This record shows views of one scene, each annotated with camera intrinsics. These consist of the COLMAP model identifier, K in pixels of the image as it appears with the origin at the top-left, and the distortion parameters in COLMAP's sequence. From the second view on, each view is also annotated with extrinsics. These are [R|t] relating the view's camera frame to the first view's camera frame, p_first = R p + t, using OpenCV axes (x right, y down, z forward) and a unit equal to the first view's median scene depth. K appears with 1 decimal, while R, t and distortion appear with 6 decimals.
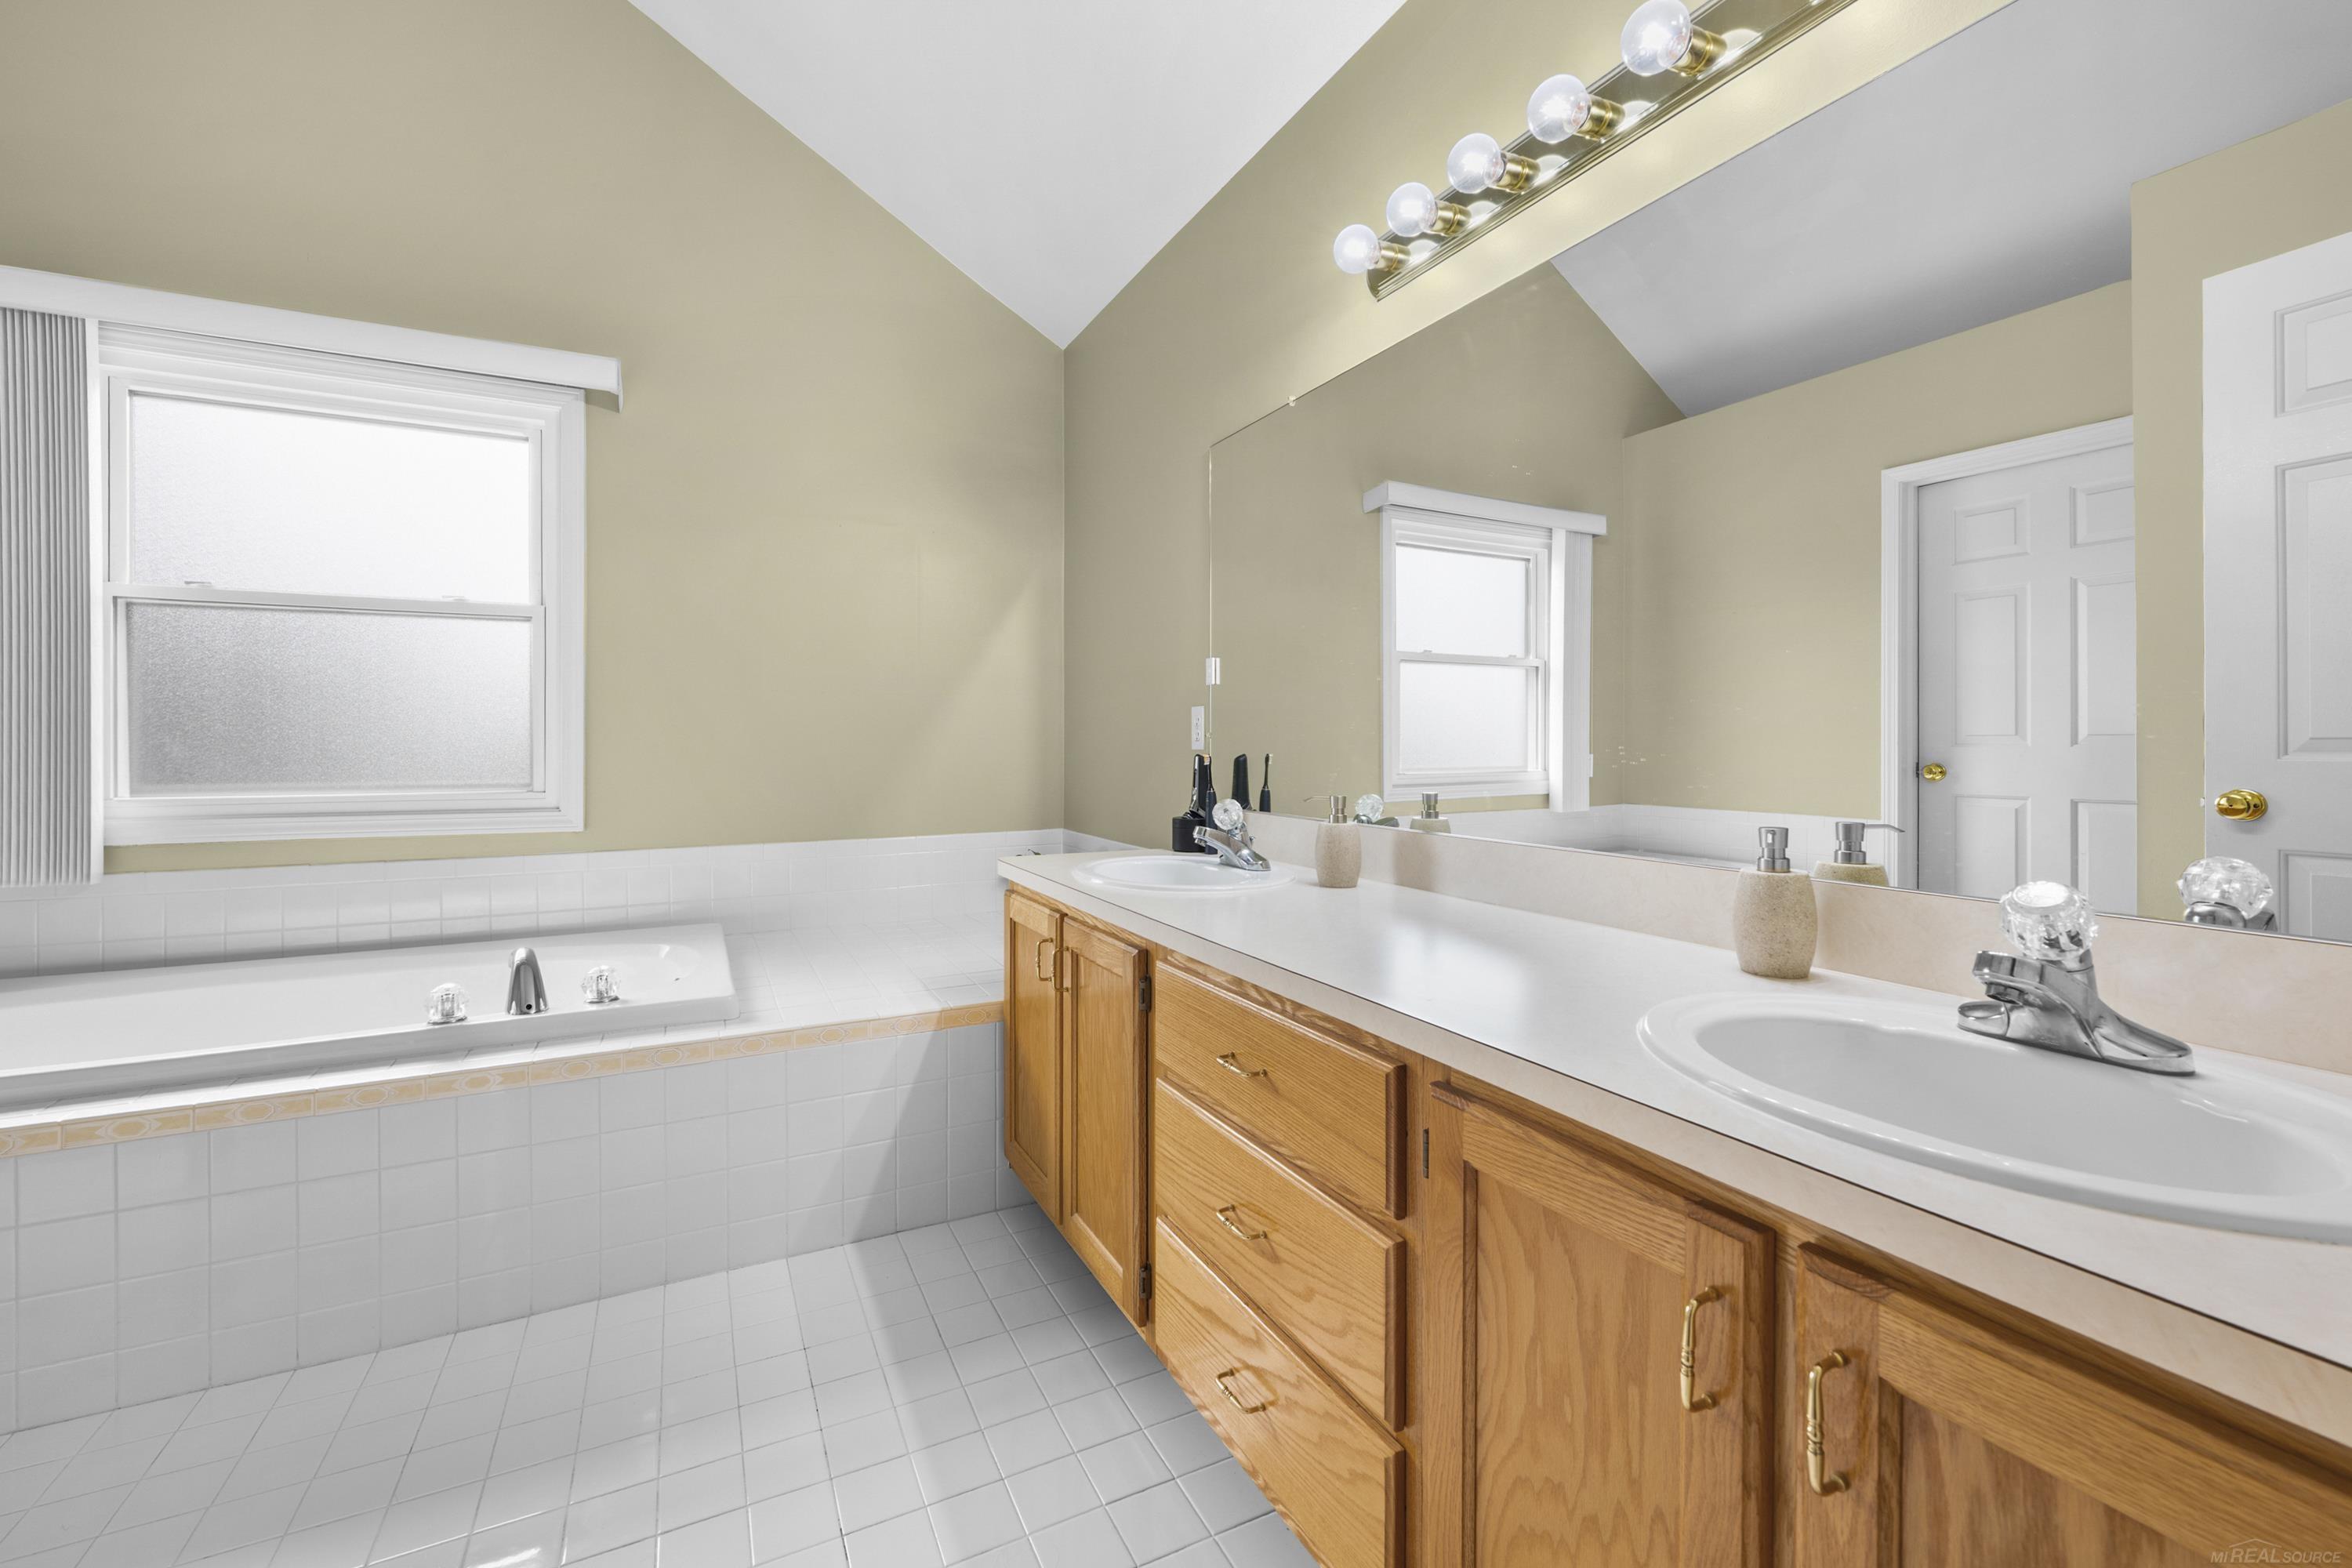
lens RADIAL K [[970.8, 0, 1173.0], [0, 970.8, 751.0], [0, 0, 1]] dist [-0.001846, -0.000240]
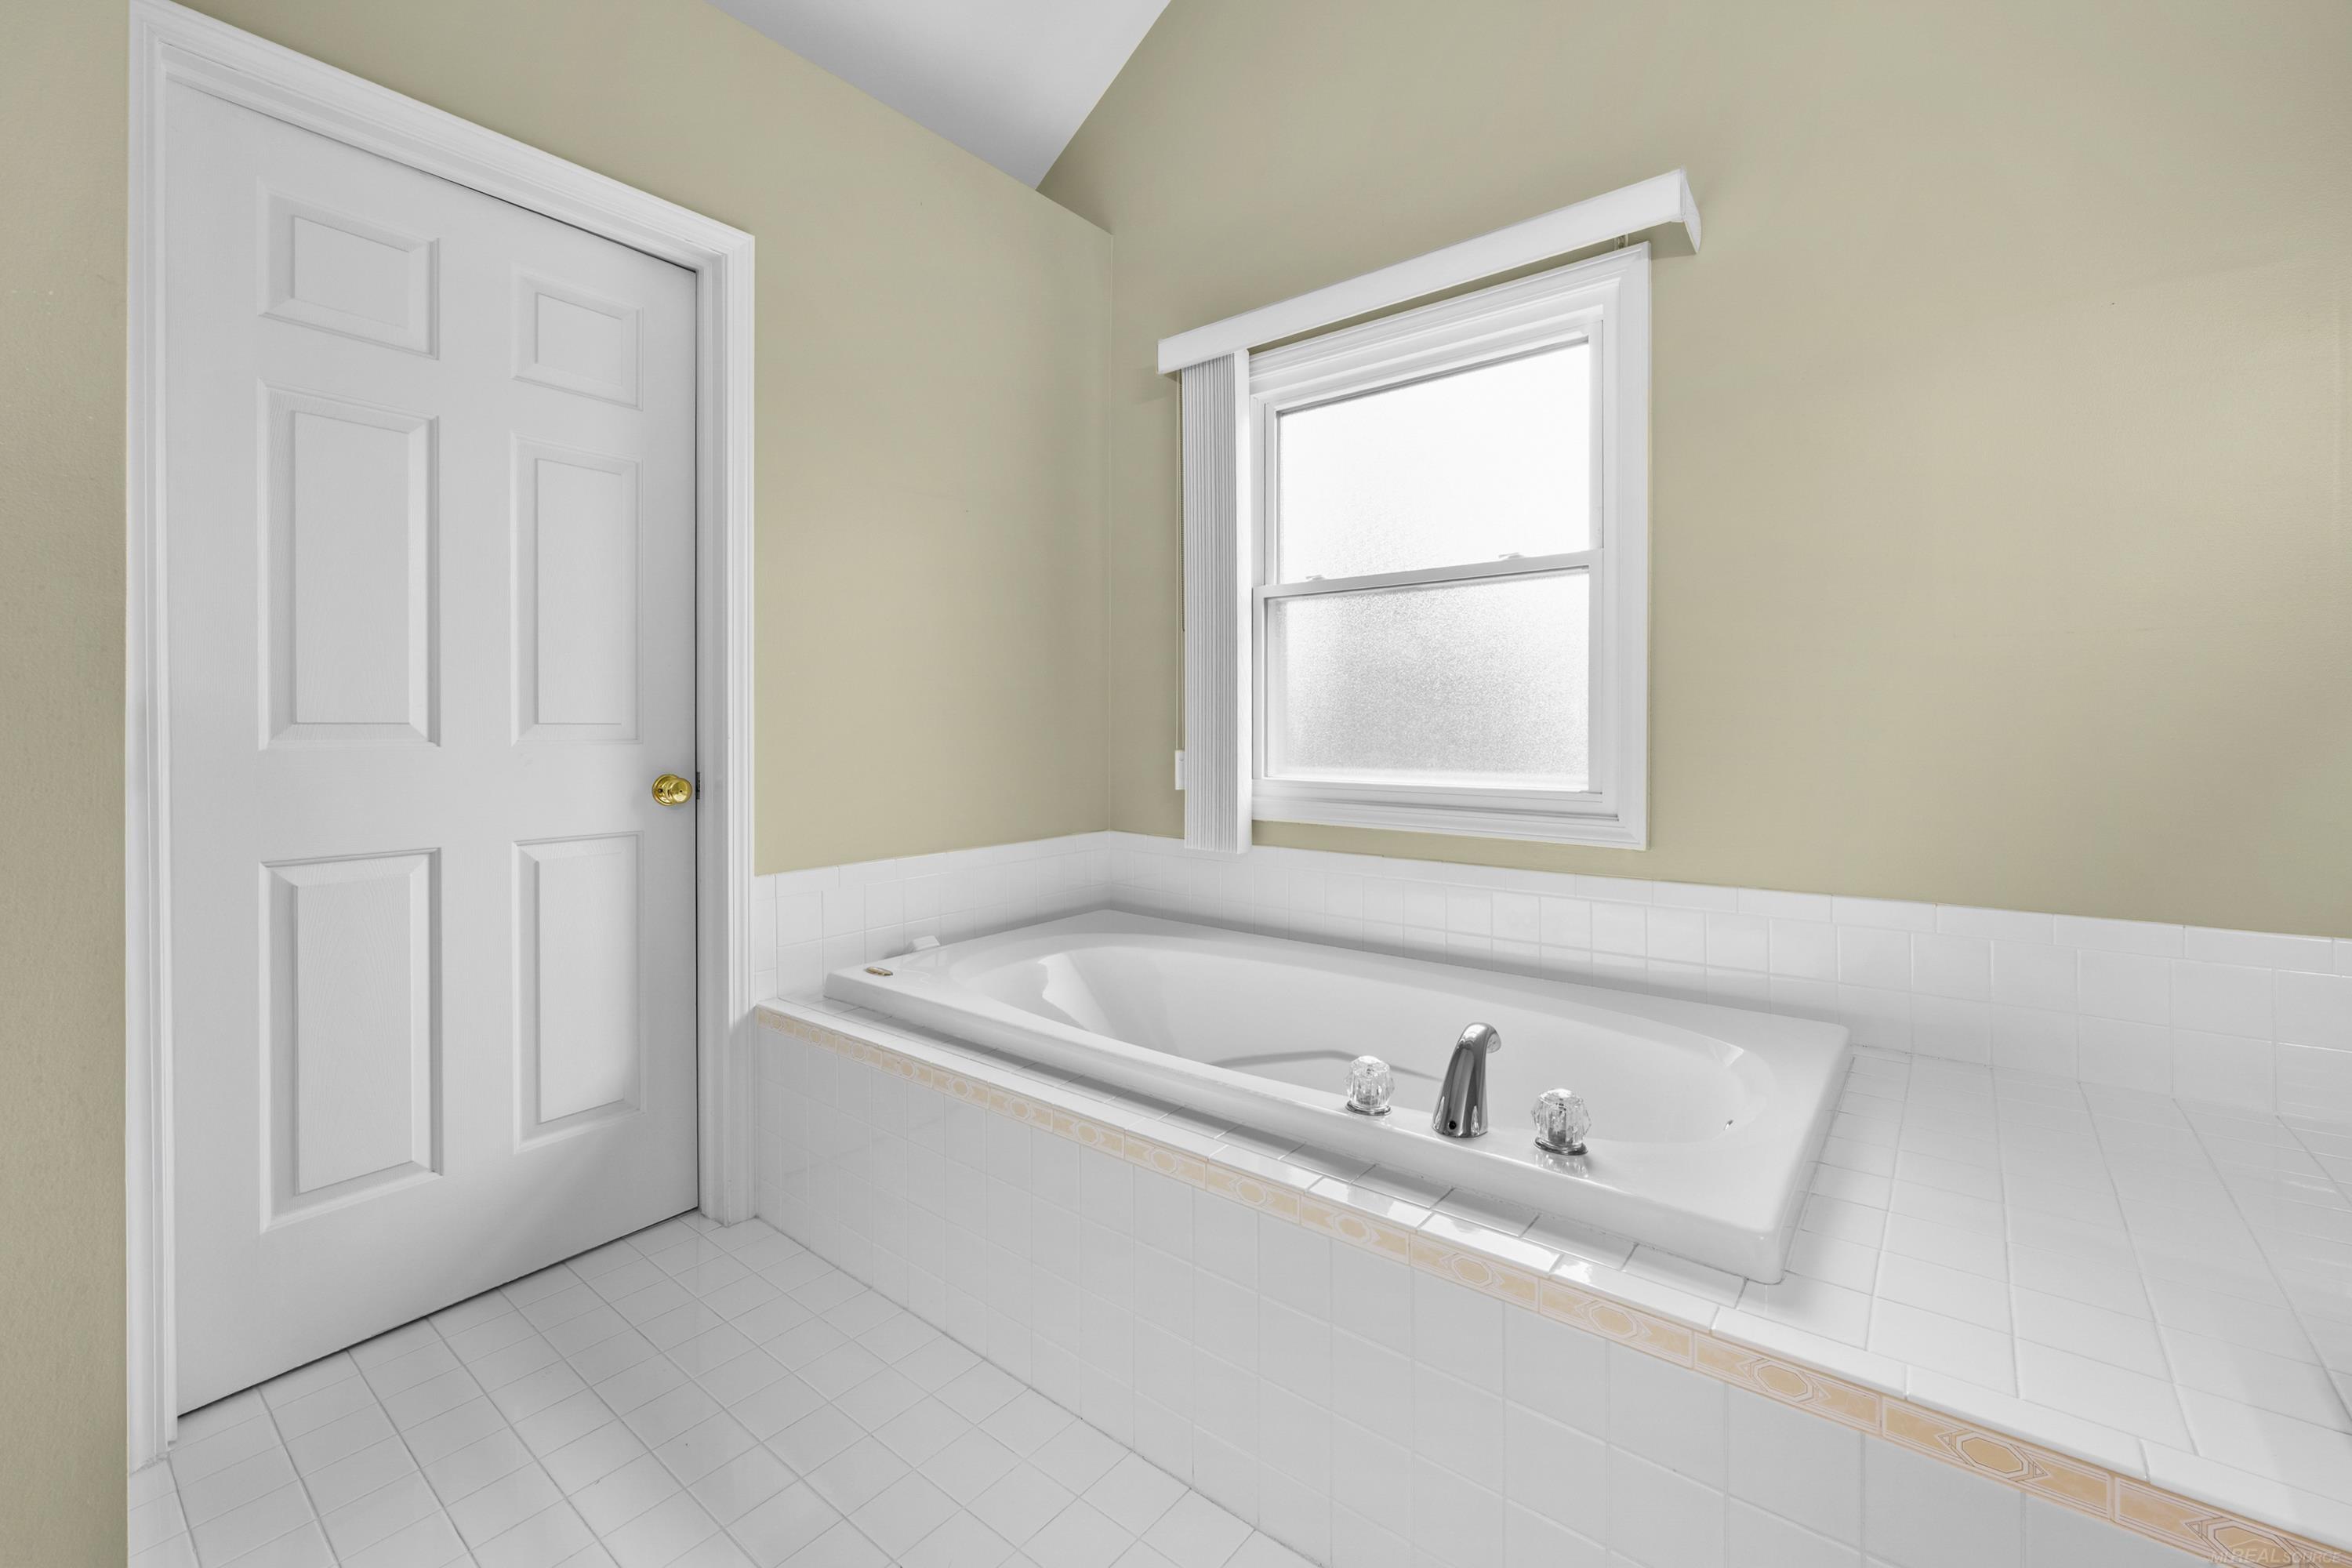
lens RADIAL K [[970.8, 0, 1173.0], [0, 970.8, 751.0], [0, 0, 1]] dist [-0.001846, -0.000240]
pose [[0.427779, 0.025282, -0.903530, -0.099291], [-0.002693, 0.999640, 0.026696, -0.011674], [0.903879, -0.008987, 0.427693, 0.374655]]
